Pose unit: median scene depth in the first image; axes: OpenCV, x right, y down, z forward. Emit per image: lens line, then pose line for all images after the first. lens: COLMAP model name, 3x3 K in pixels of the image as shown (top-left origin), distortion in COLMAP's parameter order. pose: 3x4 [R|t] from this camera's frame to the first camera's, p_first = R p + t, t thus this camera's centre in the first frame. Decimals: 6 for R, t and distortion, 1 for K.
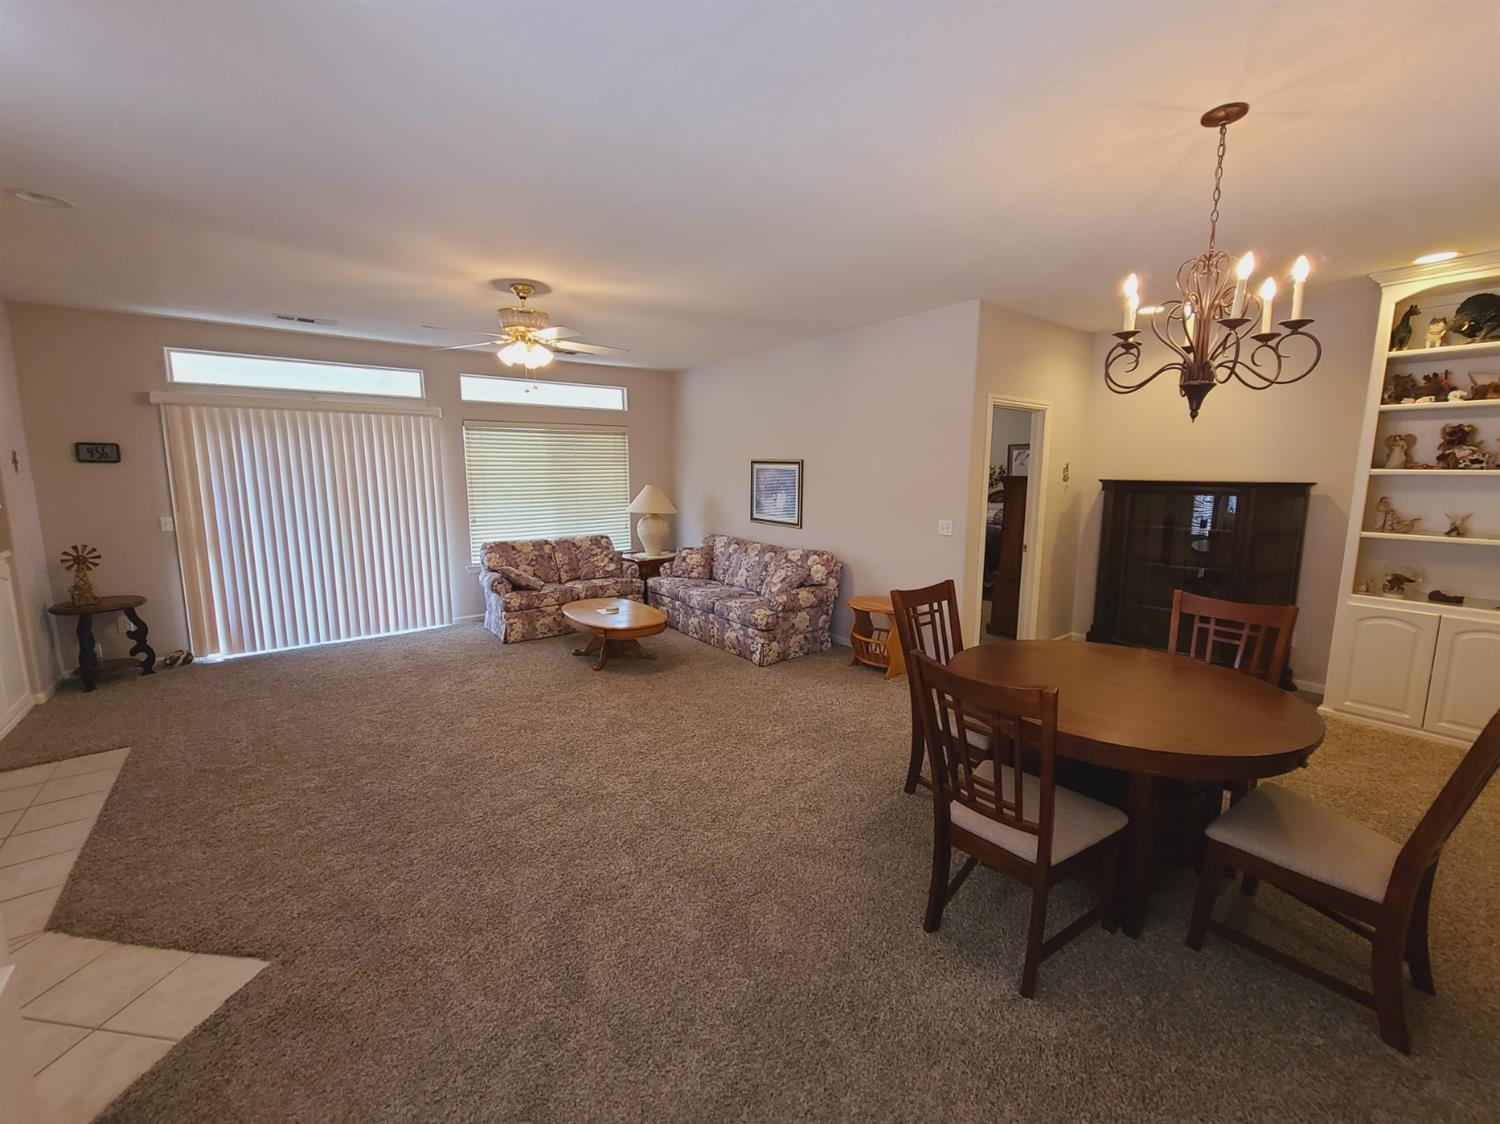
lens RADIAL K [[615.5, 0, 760.3], [0, 615.5, 555.0], [0, 0, 1]] dist [-0.001728, -0.000794]
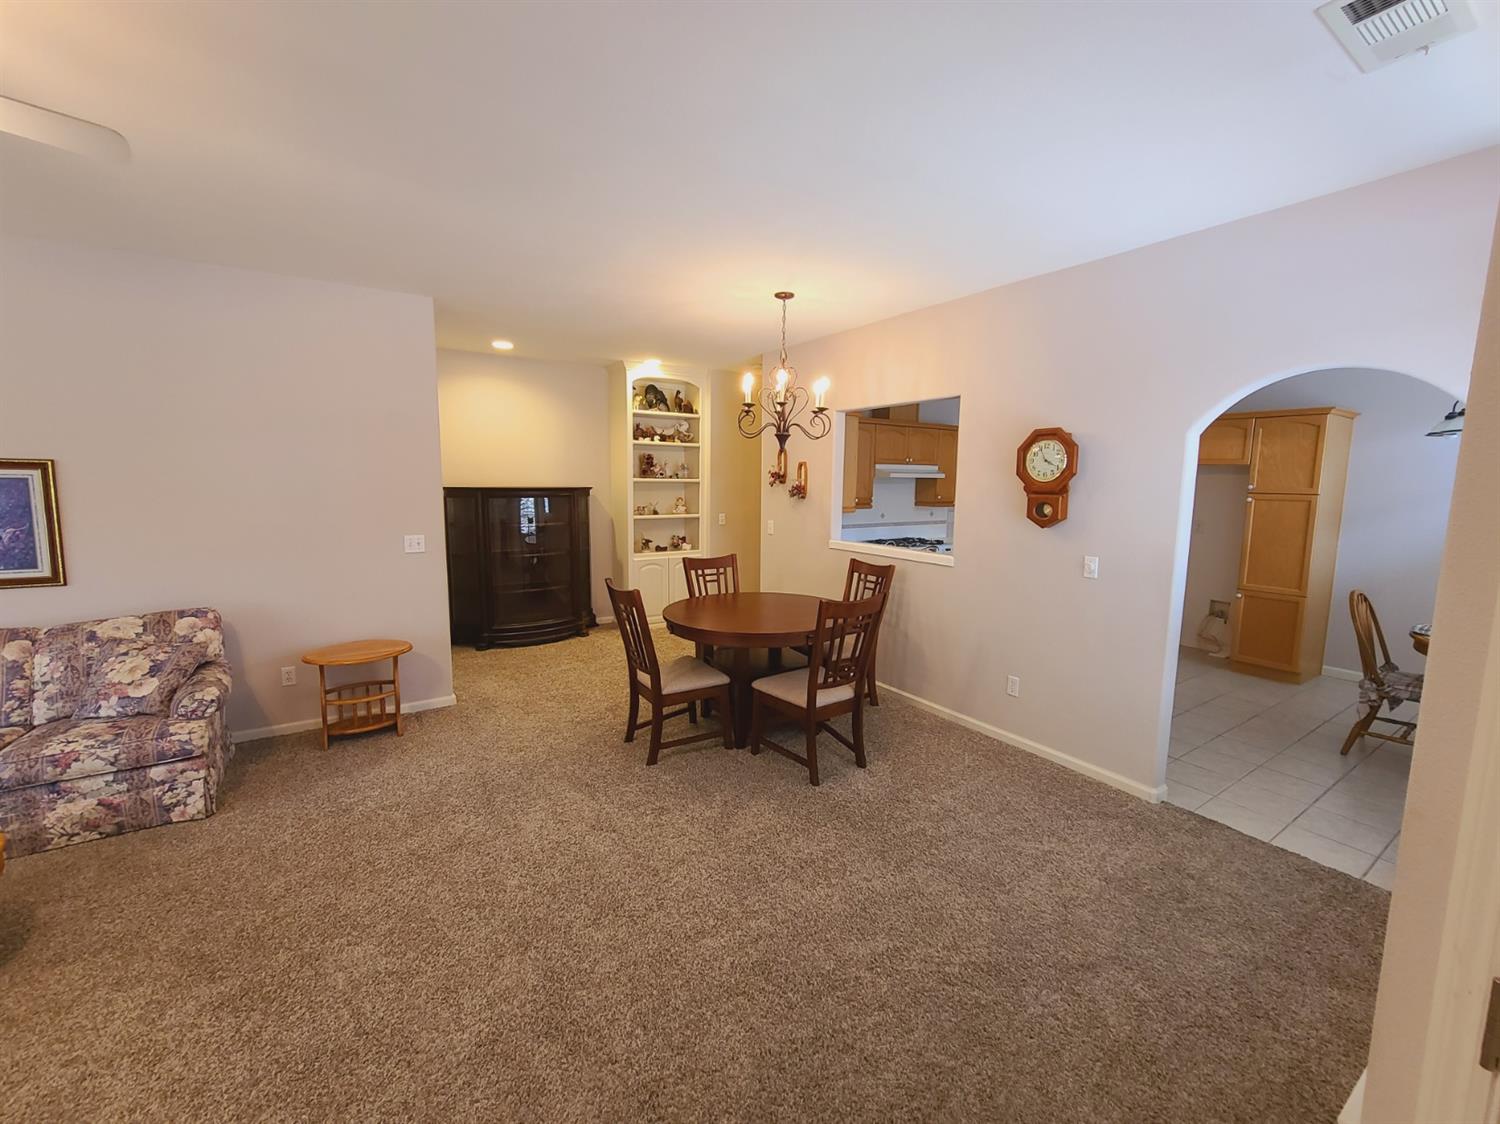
lens RADIAL K [[615.5, 0, 760.3], [0, 615.5, 555.0], [0, 0, 1]] dist [-0.001728, -0.000794]
pose [[0.073981, -0.124147, 0.989502, -0.535119], [0.131201, 0.984808, 0.113748, -0.064057], [-0.988591, 0.121408, 0.089146, 0.428080]]
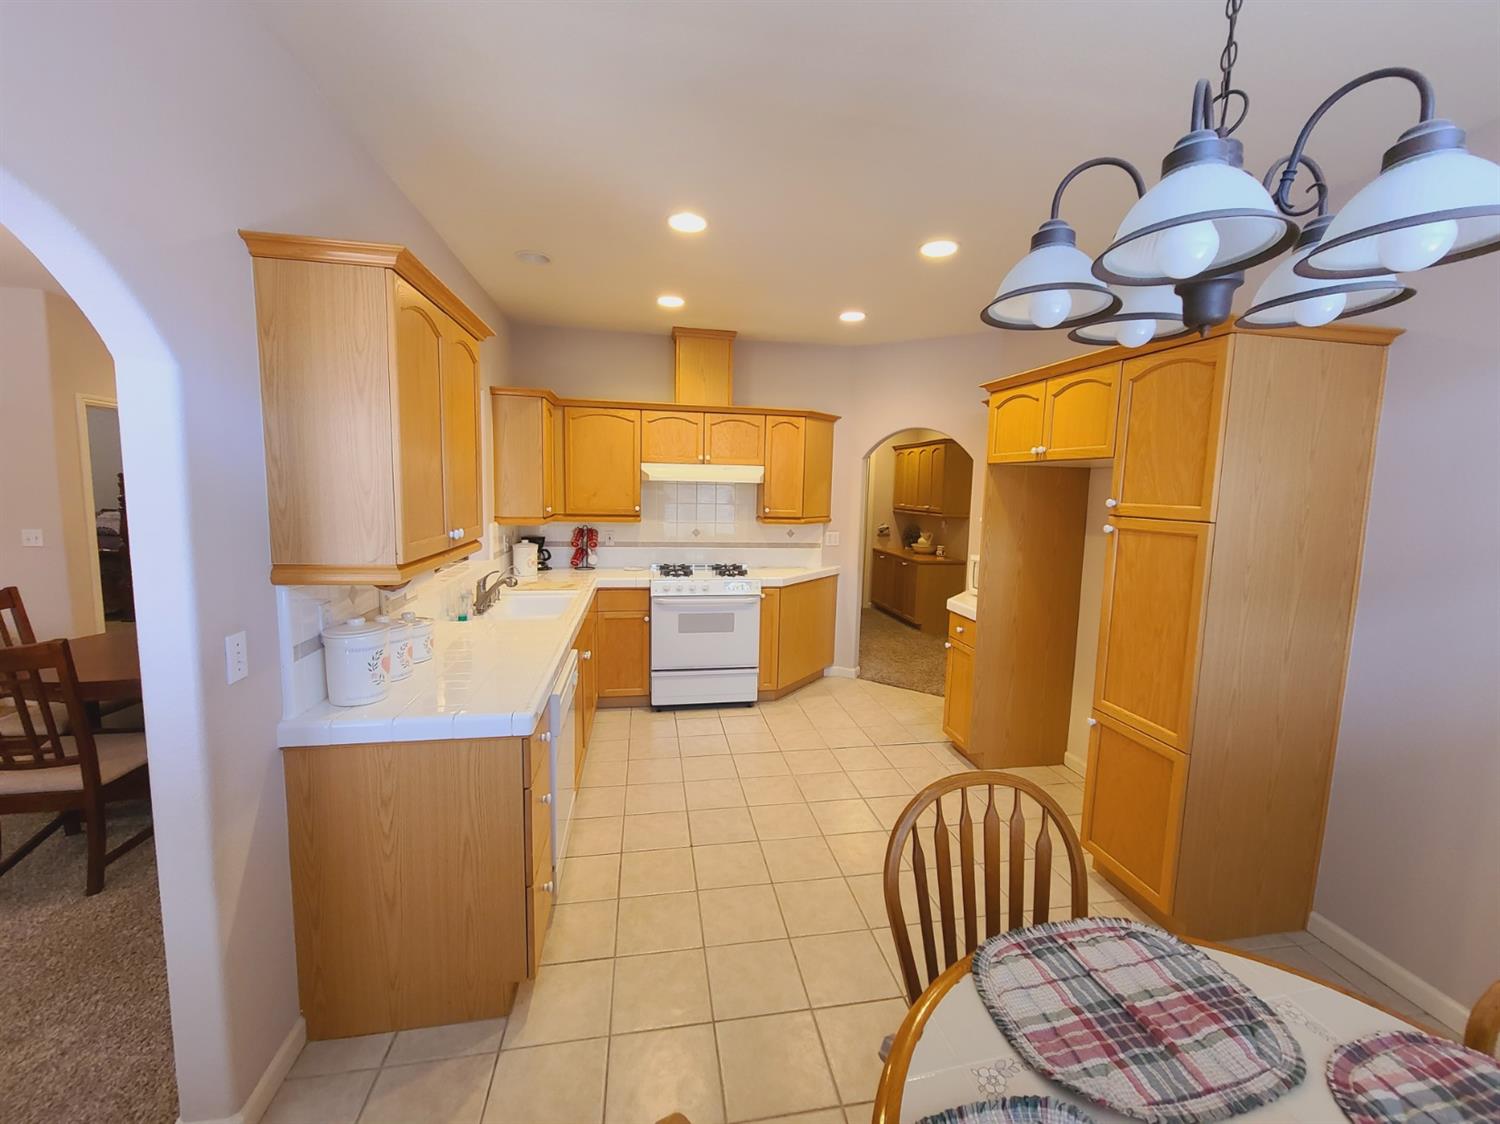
lens RADIAL K [[615.5, 0, 760.3], [0, 615.5, 555.0], [0, 0, 1]] dist [-0.001728, -0.000794]
pose [[0.467828, -0.090430, 0.879181, 0.013541], [0.102285, 0.993607, 0.047772, 0.043774], [-0.877881, 0.067578, 0.474087, -0.328953]]
